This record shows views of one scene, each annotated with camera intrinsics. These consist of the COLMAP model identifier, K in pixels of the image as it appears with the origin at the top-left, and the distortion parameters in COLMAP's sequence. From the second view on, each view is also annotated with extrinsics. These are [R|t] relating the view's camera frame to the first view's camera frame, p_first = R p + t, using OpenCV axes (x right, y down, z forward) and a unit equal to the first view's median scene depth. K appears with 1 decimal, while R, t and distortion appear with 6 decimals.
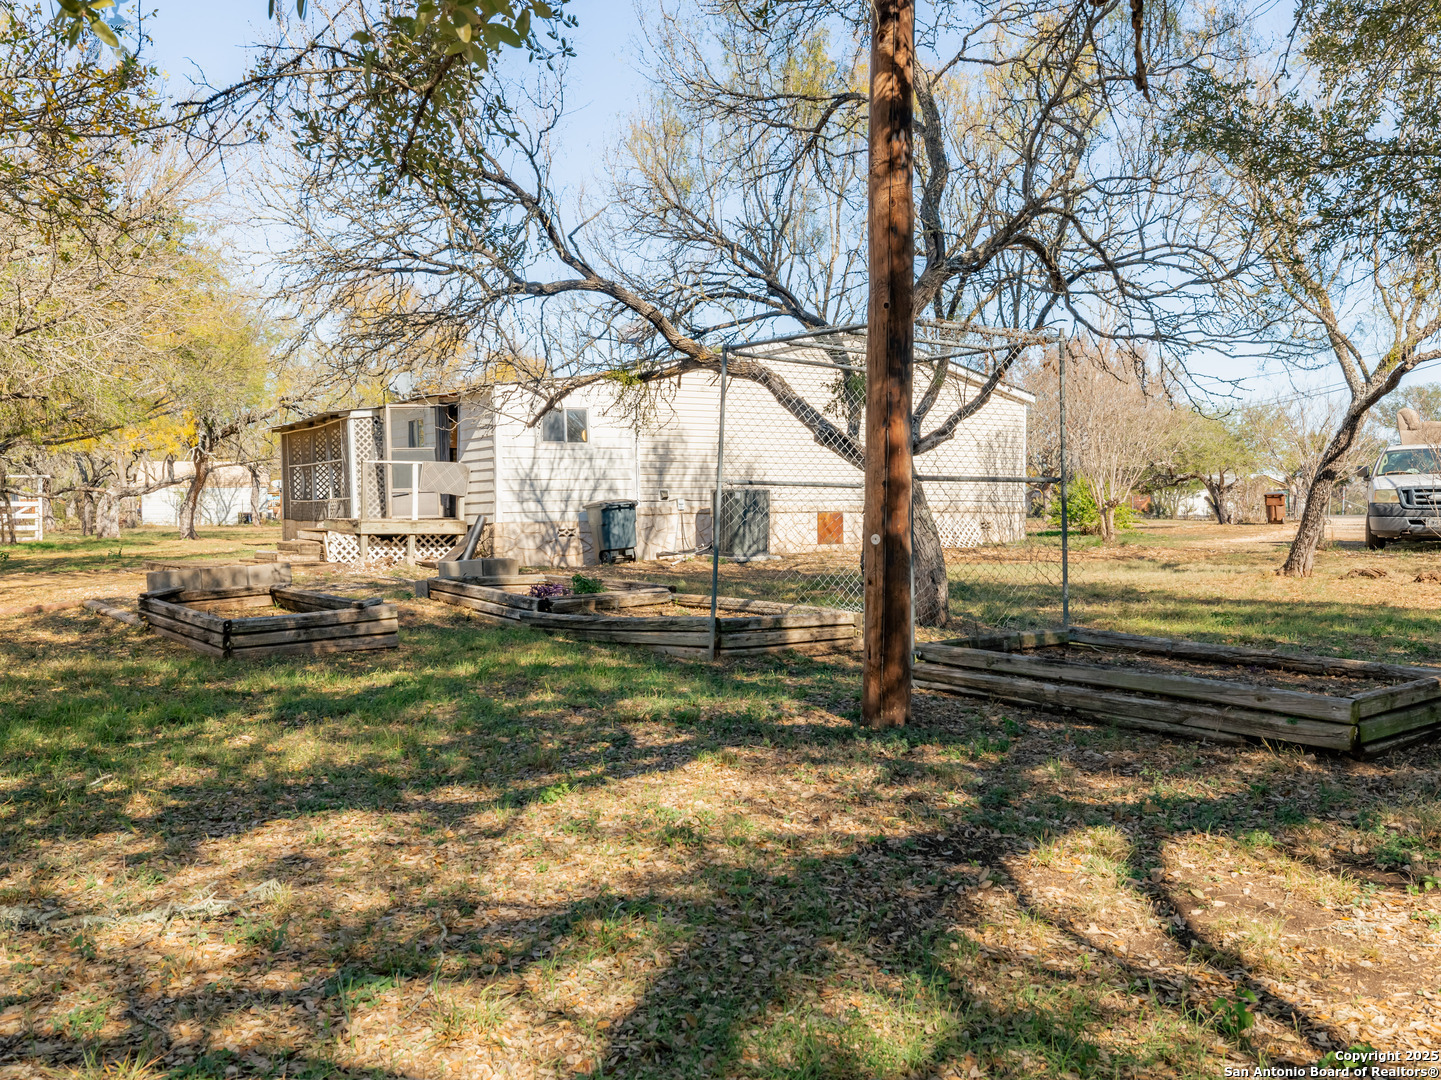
lens RADIAL K [[1144.4, 0, 721.4], [0, 1144.4, 538.7], [0, 0, 1]] dist [0.004885, 0.001441]
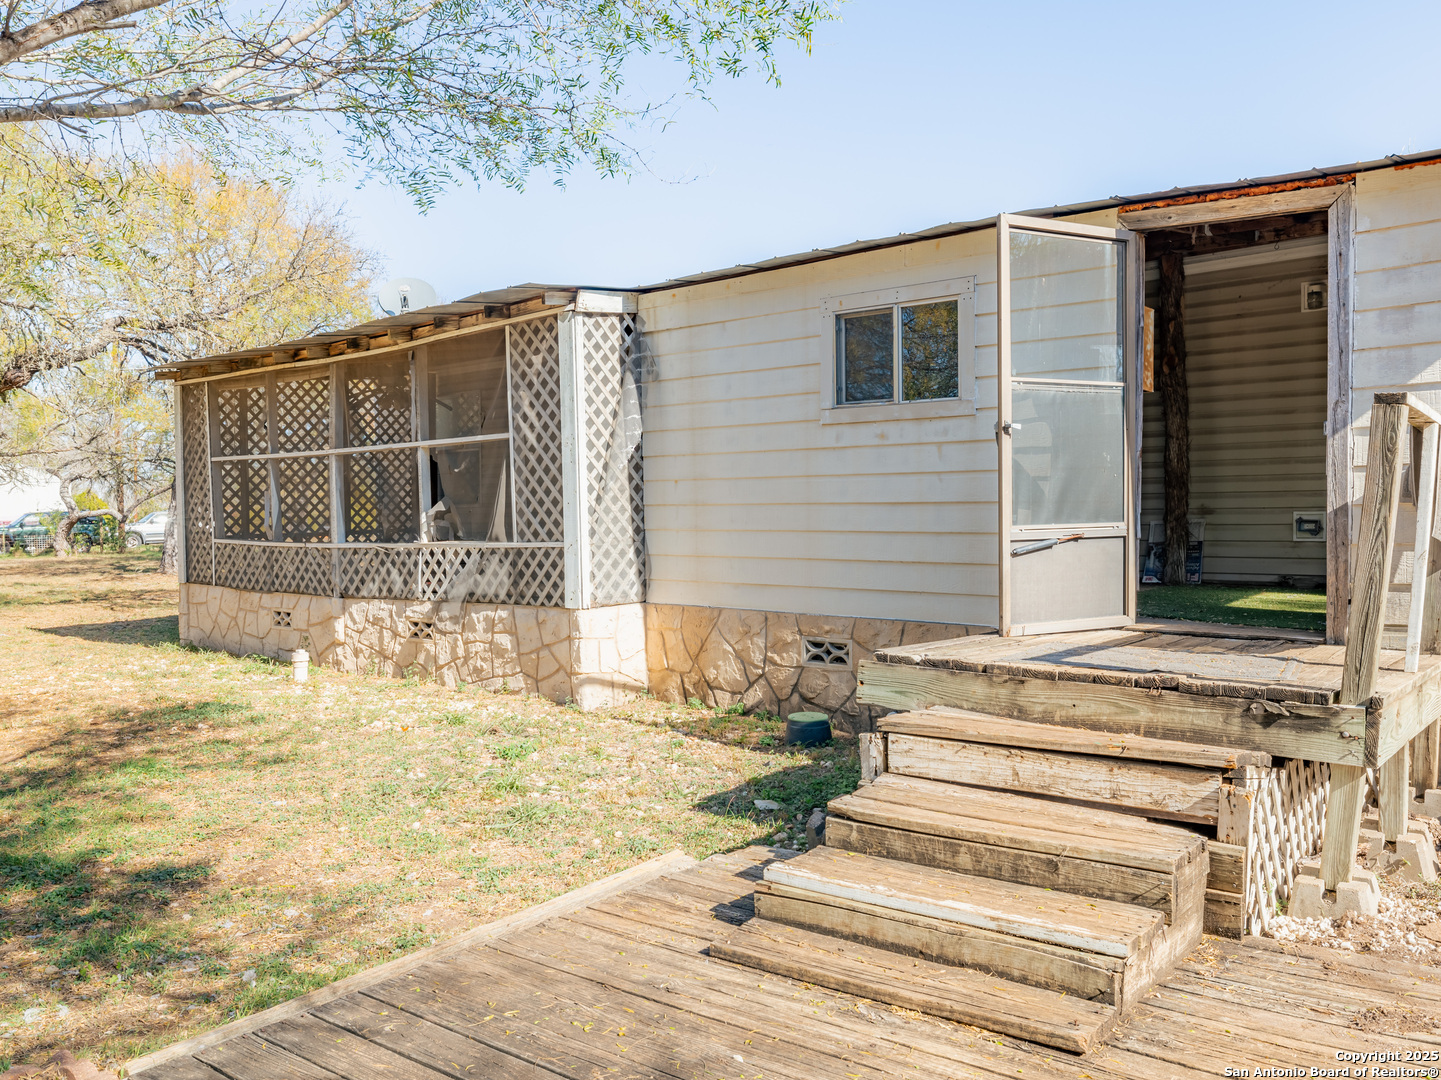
lens RADIAL K [[1106.2, 0, 721.8], [0, 1106.2, 540.6], [0, 0, 1]] dist [-0.002973, 0.001485]
pose [[0.960084, -0.005241, 0.279662, -0.456402], [0.008435, 0.999912, -0.010220, -0.040562], [-0.279583, 0.012171, 0.960044, 0.818293]]
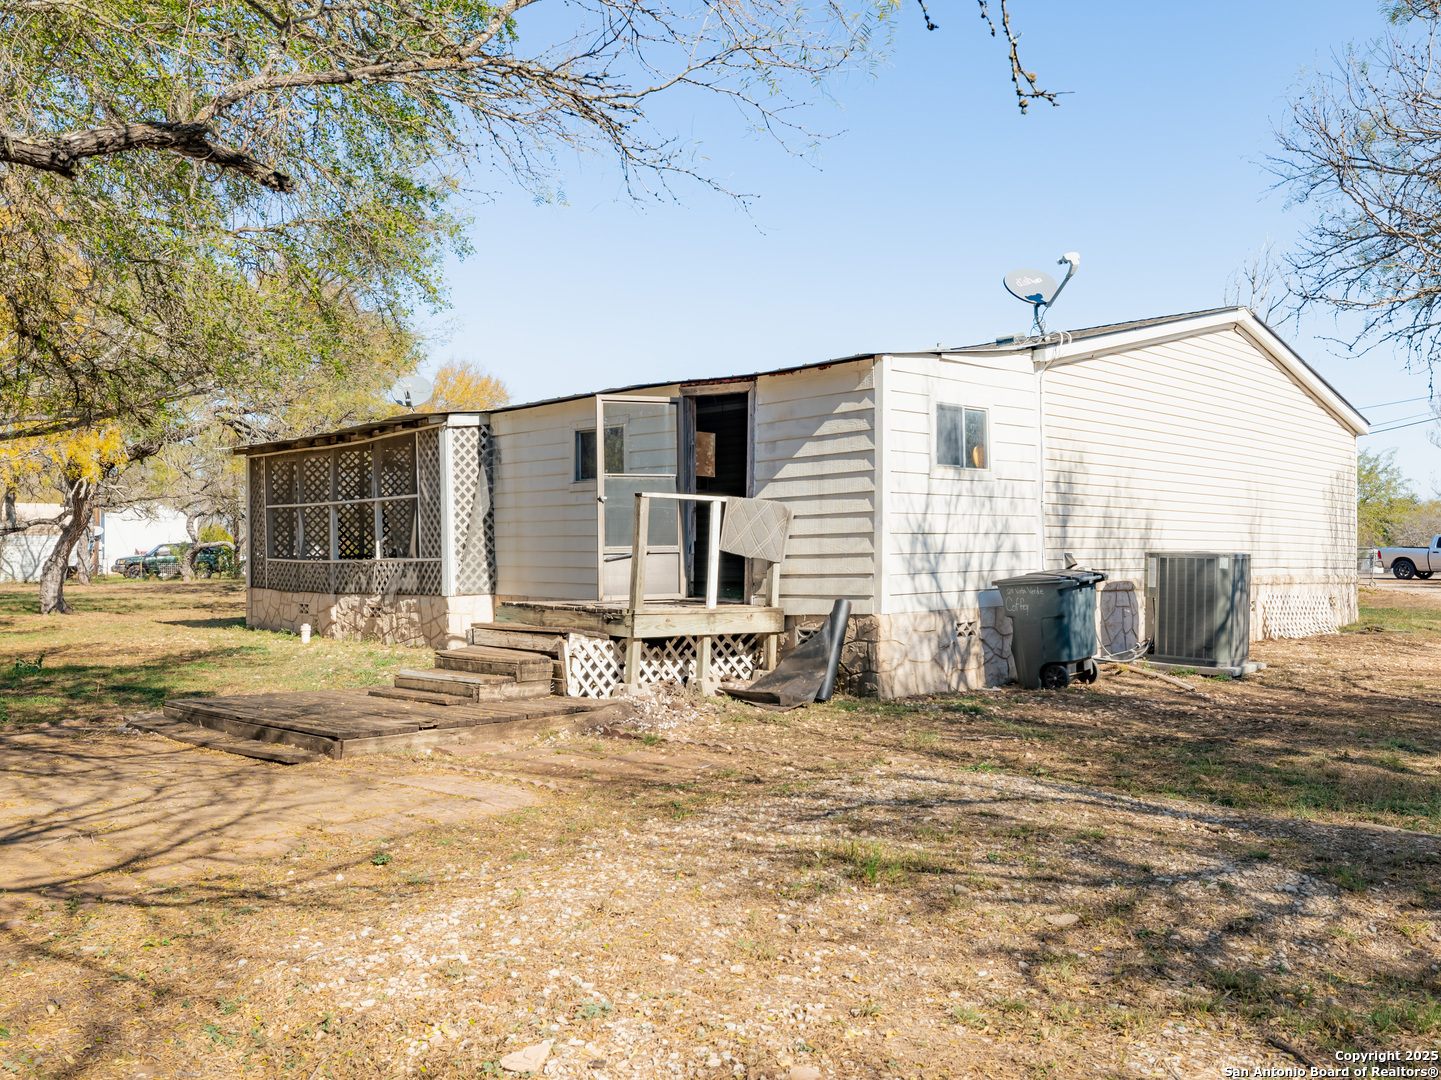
lens RADIAL K [[1106.2, 0, 718.3], [0, 1106.2, 544.5], [0, 0, 1]] dist [-0.002973, 0.001485]
pose [[0.982466, 0.007851, 0.186275, -0.355648], [-0.000462, 0.999213, -0.039675, -0.025066], [-0.186440, 0.038893, 0.981696, 0.495957]]
